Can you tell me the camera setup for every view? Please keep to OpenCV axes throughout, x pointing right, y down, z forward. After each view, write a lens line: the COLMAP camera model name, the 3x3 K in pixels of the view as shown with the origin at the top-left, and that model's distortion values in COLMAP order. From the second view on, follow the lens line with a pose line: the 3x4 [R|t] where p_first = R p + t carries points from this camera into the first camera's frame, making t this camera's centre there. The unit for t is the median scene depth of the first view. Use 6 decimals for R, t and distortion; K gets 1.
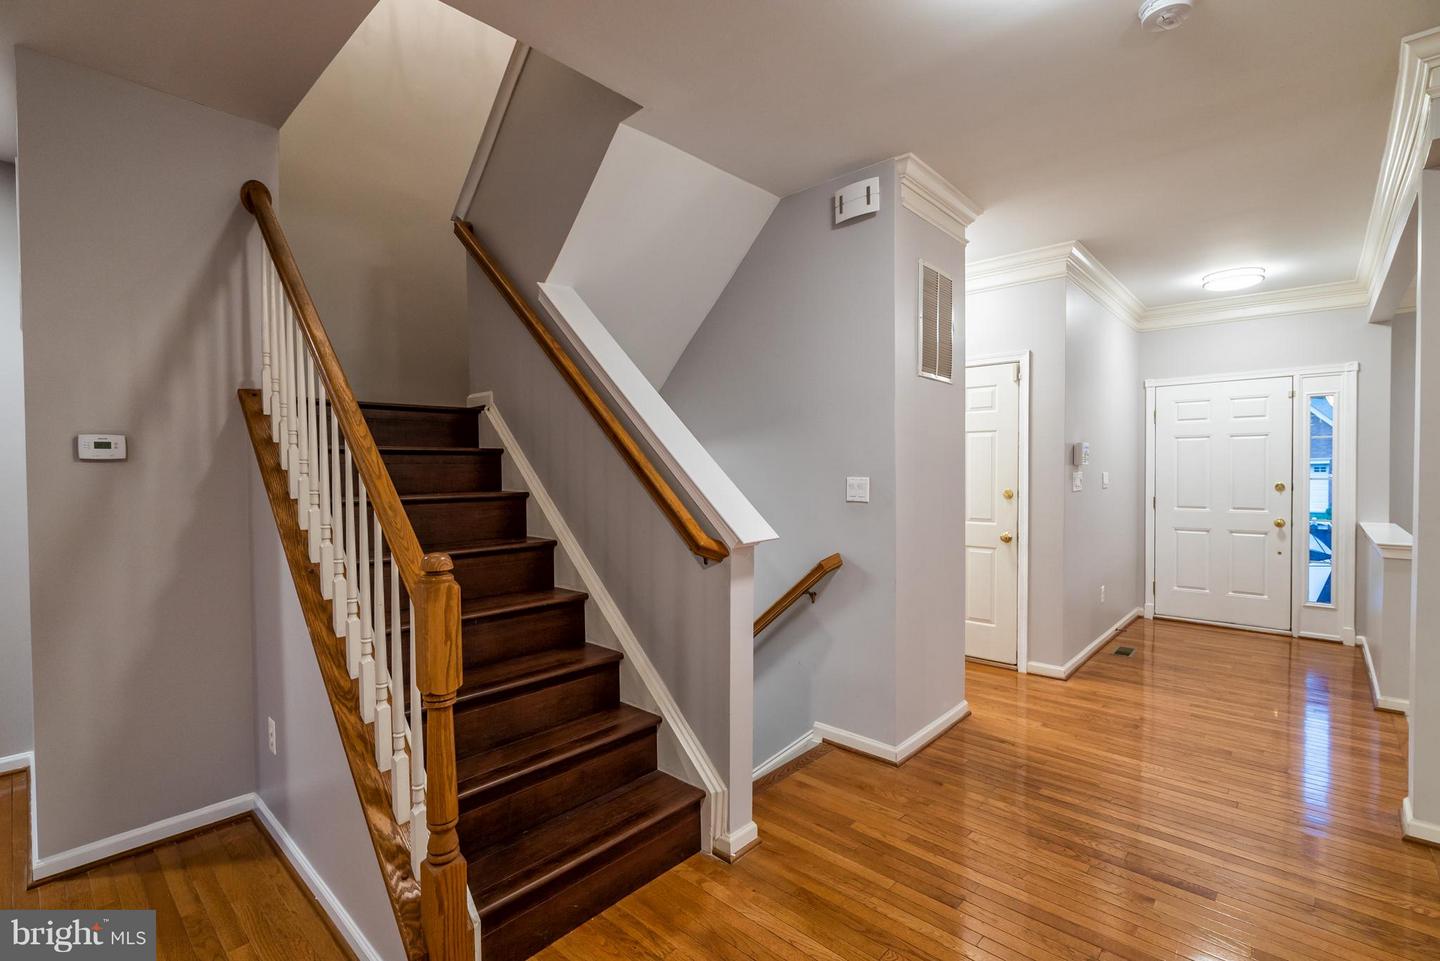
lens RADIAL K [[657.0, 0, 721.7], [0, 657.0, 485.9], [0, 0, 1]] dist [-0.002507, -0.000388]
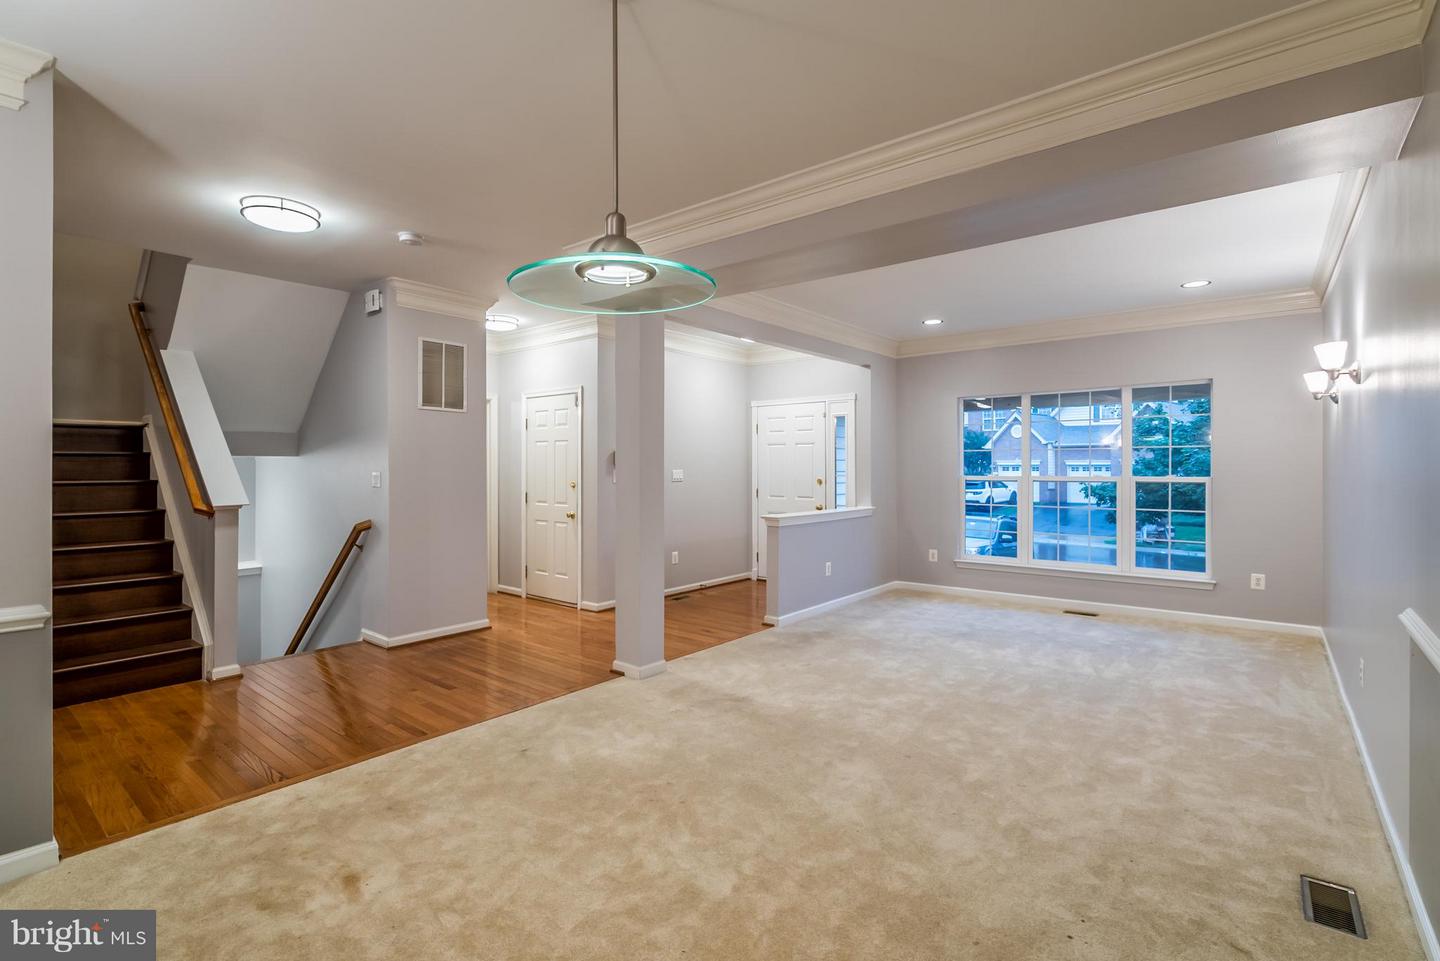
lens RADIAL K [[657.0, 0, 707.3], [0, 657.0, 474.4], [0, 0, 1]] dist [-0.002507, -0.000388]
pose [[0.998973, 0.002563, 0.045245, 0.684316], [-0.001734, 0.999830, -0.018345, 0.016430], [-0.045284, 0.018247, 0.998807, -0.461212]]
